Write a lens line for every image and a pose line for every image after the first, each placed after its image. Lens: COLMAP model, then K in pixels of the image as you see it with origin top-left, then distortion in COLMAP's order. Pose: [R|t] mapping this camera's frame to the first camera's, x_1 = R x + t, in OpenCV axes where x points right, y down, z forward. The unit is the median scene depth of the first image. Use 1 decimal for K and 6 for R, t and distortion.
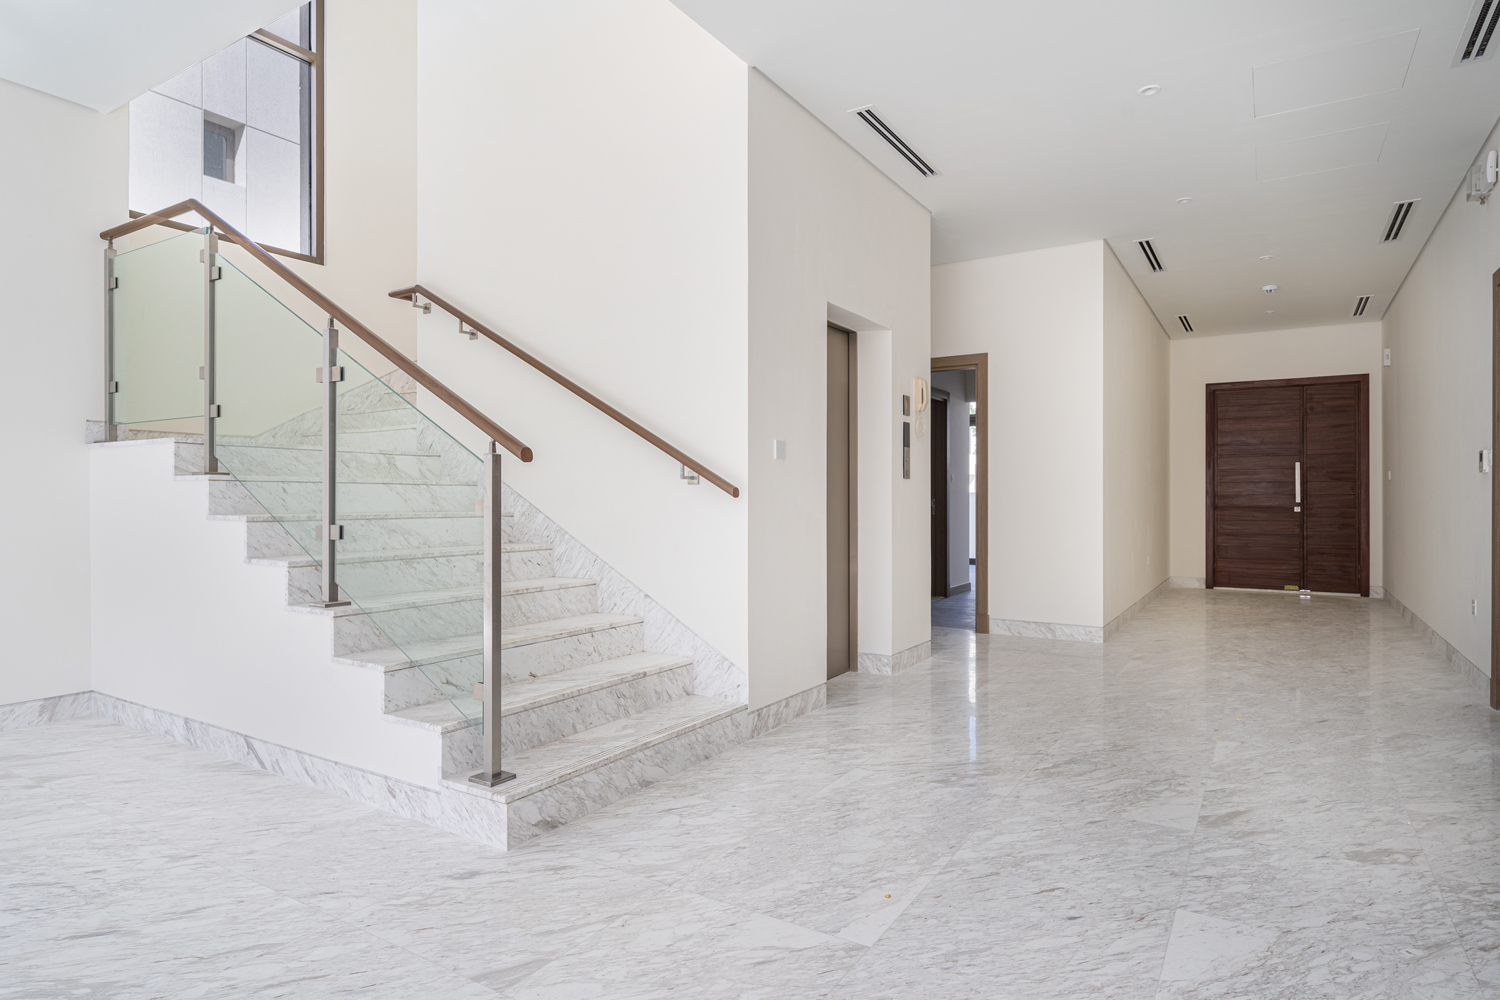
lens RADIAL K [[856.5, 0, 752.7], [0, 856.5, 500.8], [0, 0, 1]] dist [-0.003070, -0.002013]
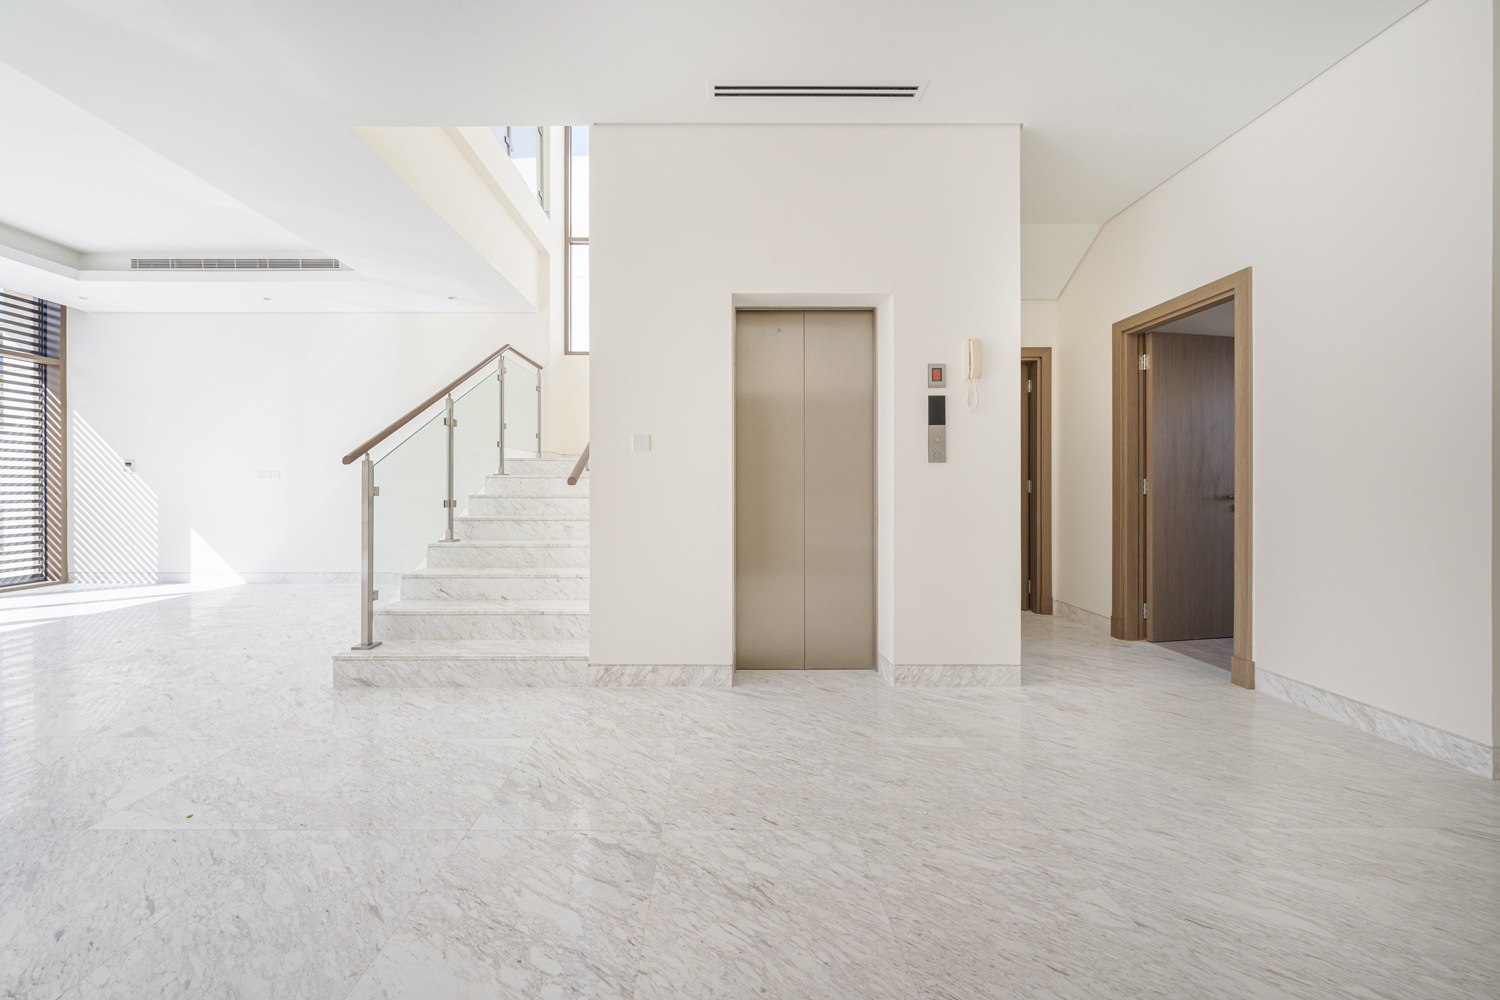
lens RADIAL K [[535.9, 0, 747.1], [0, 535.9, 488.8], [0, 0, 1]] dist [-0.003213, 0.000123]
pose [[0.520202, 0.002844, -0.854038, 0.808973], [-0.002097, 0.999996, 0.002053, -0.000260], [0.854041, 0.000723, 0.520206, 0.859779]]
